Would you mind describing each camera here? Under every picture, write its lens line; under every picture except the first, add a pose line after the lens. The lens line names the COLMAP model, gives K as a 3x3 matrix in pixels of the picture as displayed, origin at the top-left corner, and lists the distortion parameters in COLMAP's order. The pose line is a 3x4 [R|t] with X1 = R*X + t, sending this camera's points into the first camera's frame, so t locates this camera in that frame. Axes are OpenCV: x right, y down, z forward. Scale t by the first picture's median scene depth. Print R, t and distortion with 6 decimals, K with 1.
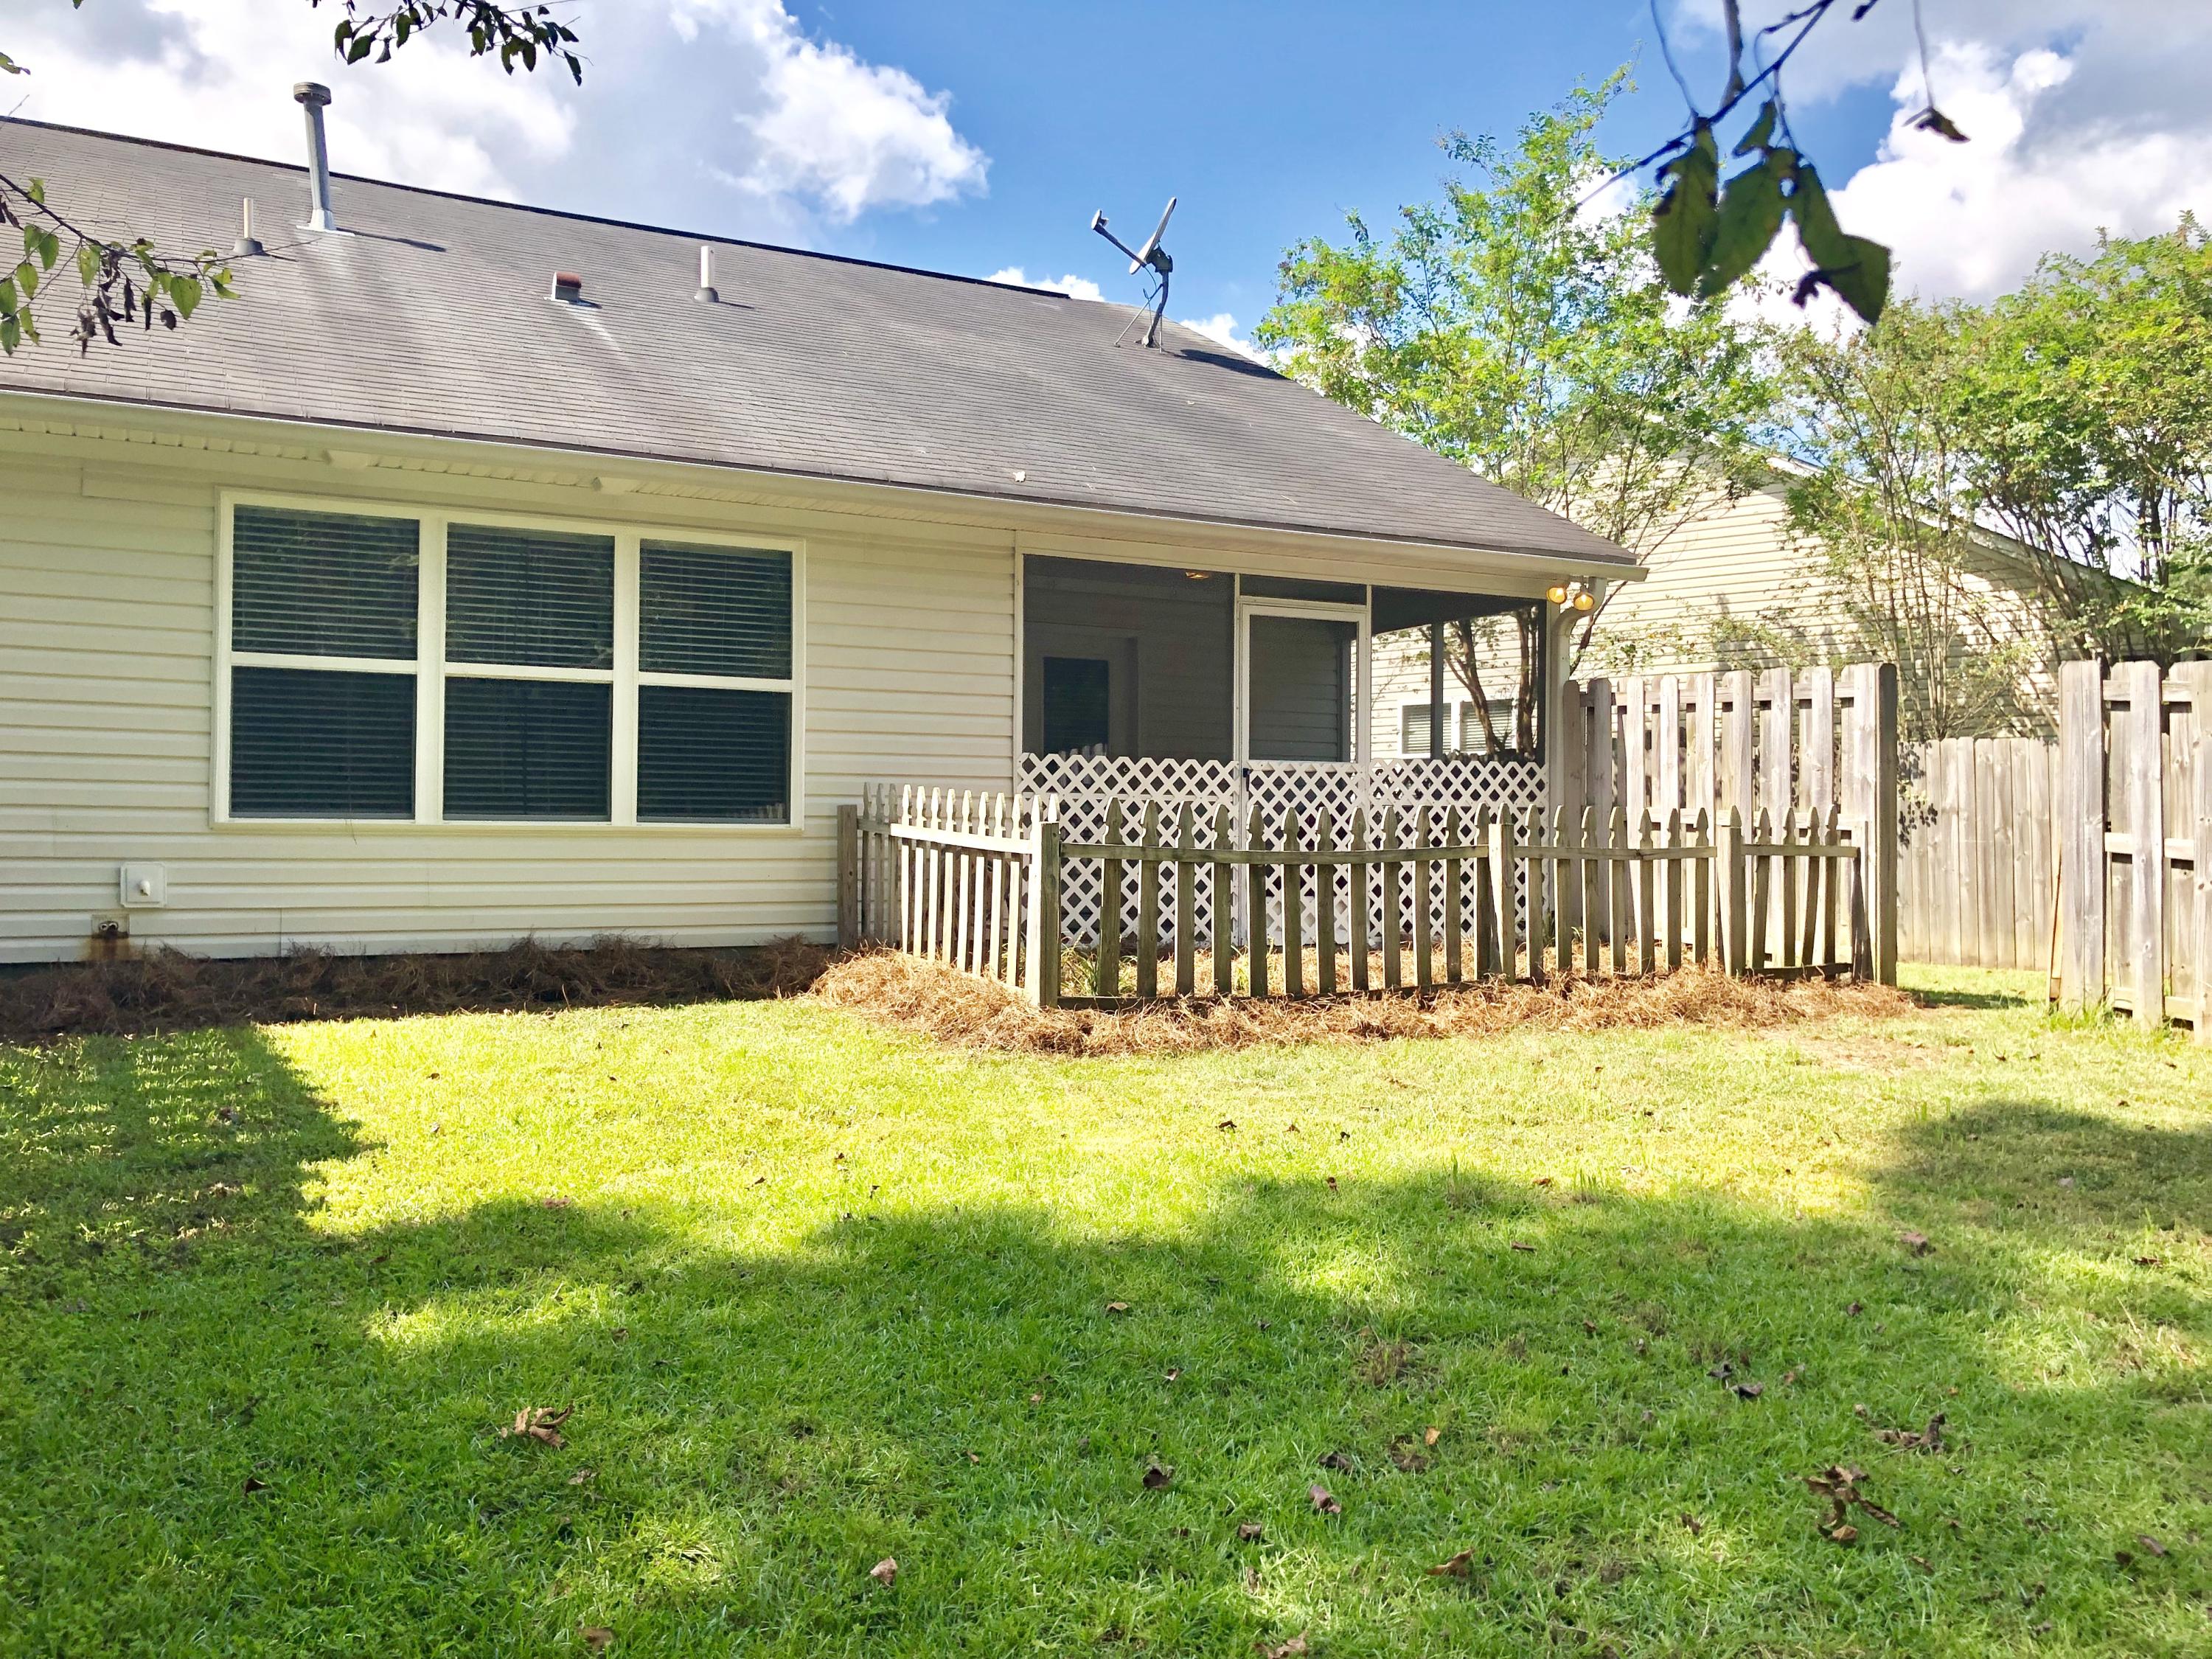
lens RADIAL K [[1809.9, 0, 1115.6], [0, 1809.9, 805.6], [0, 0, 1]] dist [0.029927, -0.015120]
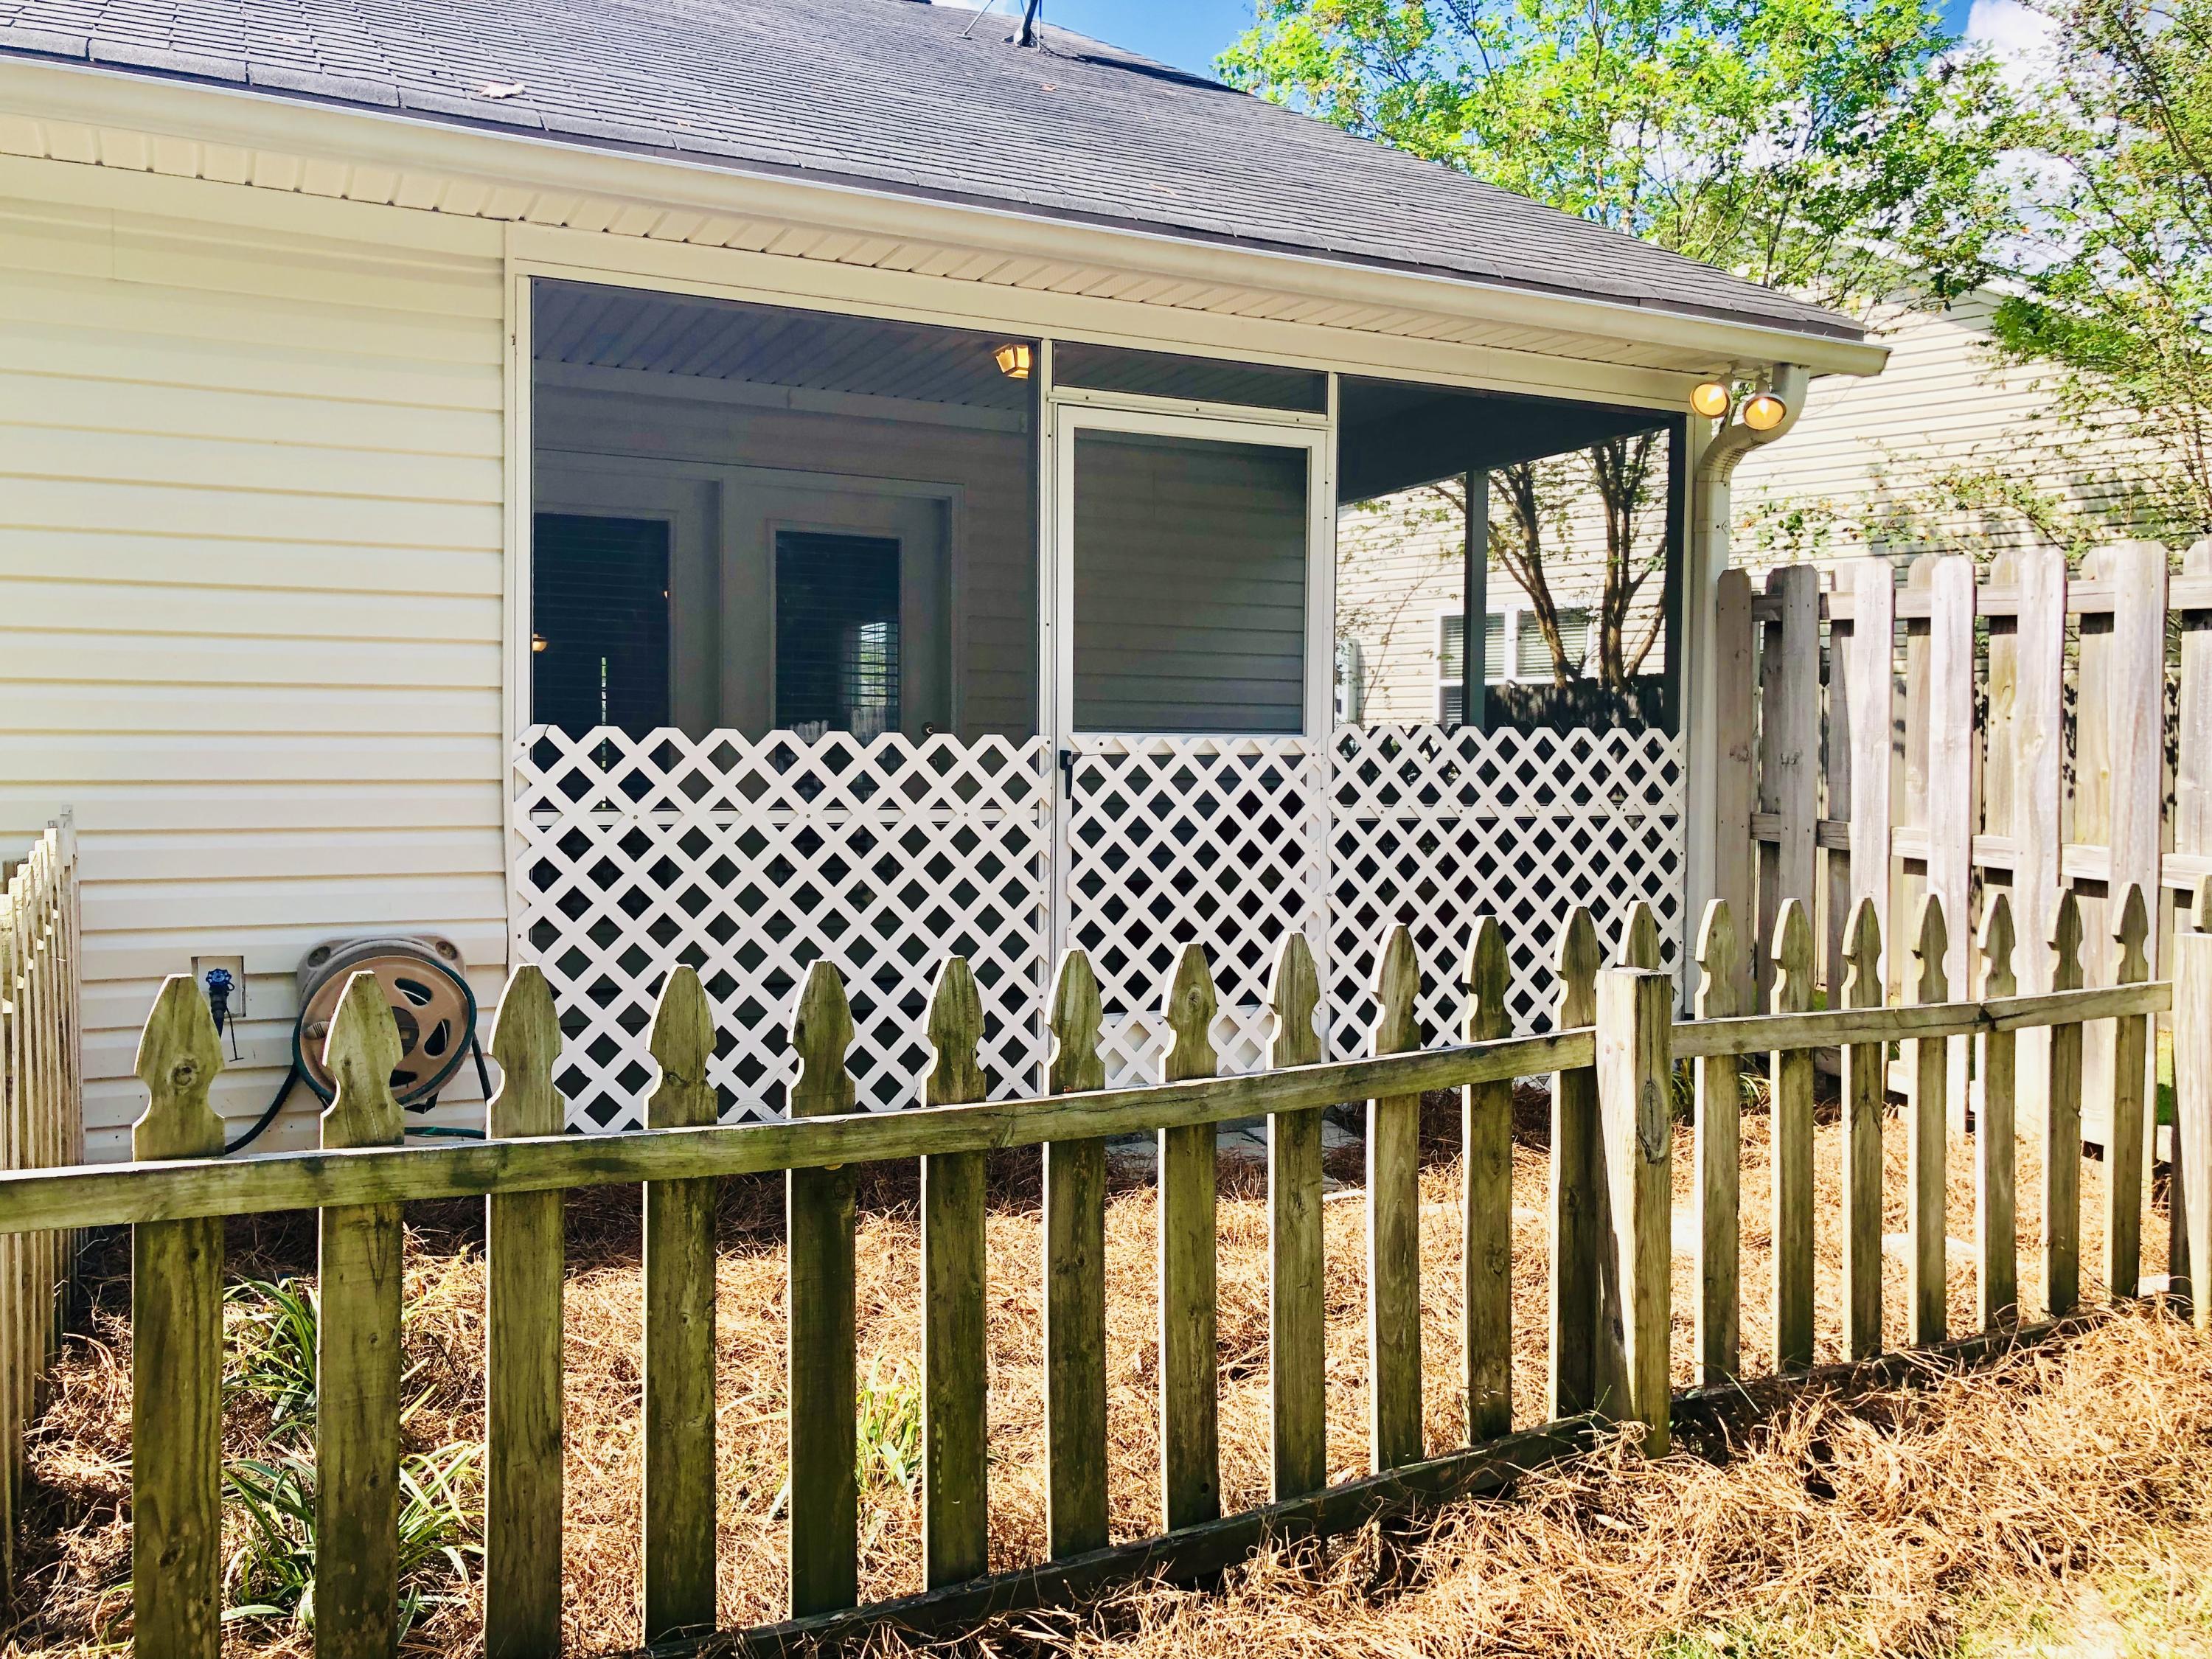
lens RADIAL K [[1809.9, 0, 1115.6], [0, 1809.9, 805.6], [0, 0, 1]] dist [0.029927, -0.015120]
pose [[0.999568, 0.005015, -0.028956, 0.097071], [-0.003539, 0.998702, 0.050817, -0.029861], [0.029173, -0.050693, 0.998288, 0.510692]]
